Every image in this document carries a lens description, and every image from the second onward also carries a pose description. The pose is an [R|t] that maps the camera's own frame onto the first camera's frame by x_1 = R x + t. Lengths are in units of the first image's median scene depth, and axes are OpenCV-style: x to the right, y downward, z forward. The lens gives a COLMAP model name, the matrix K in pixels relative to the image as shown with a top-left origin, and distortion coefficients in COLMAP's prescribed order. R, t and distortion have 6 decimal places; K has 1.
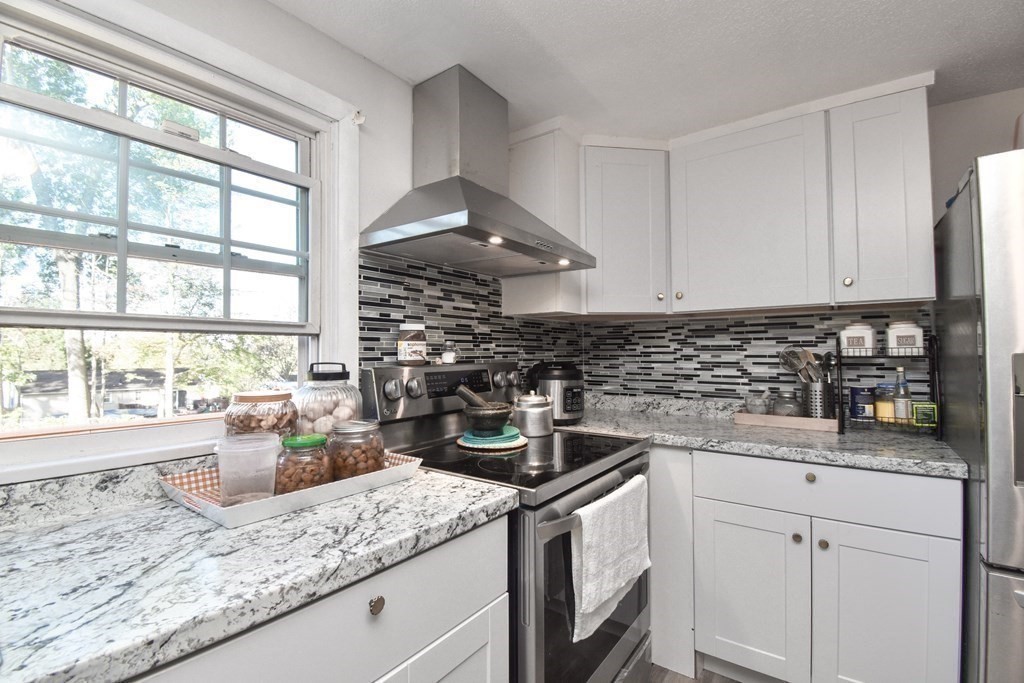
lens RADIAL K [[457.3, 0, 512.0], [0, 457.3, 341.5], [0, 0, 1]] dist [0.018058, -0.026635]
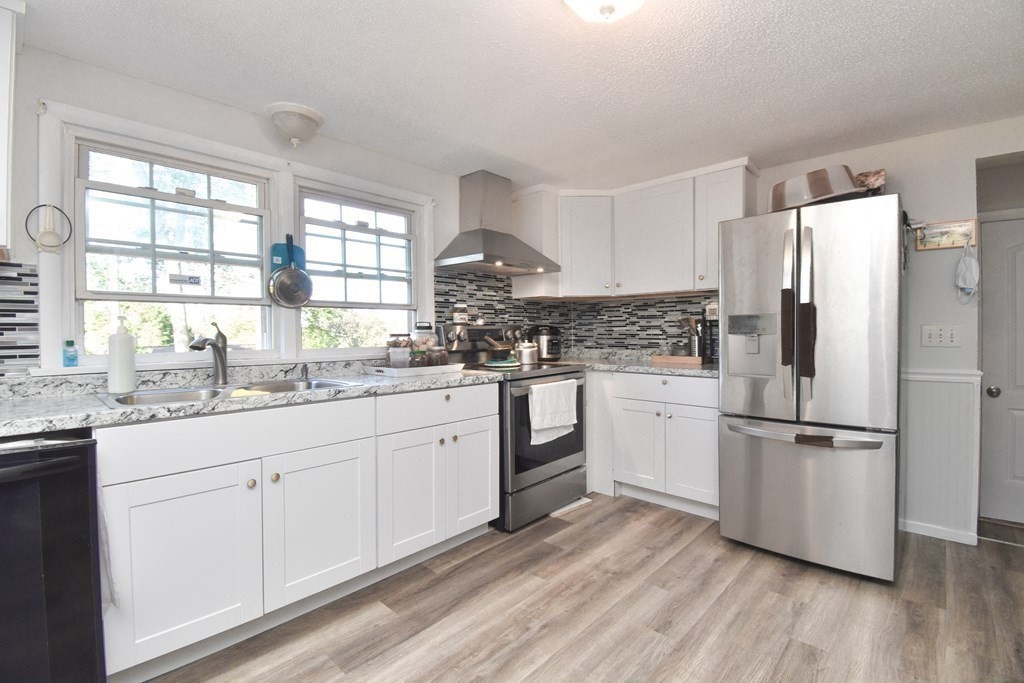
lens RADIAL K [[457.3, 0, 512.0], [0, 457.3, 341.5], [0, 0, 1]] dist [0.018058, -0.026635]
pose [[0.993008, -0.000582, -0.118047, 0.215387], [0.006323, 0.998815, 0.048264, 0.026269], [0.117879, -0.048673, 0.991834, -0.857245]]
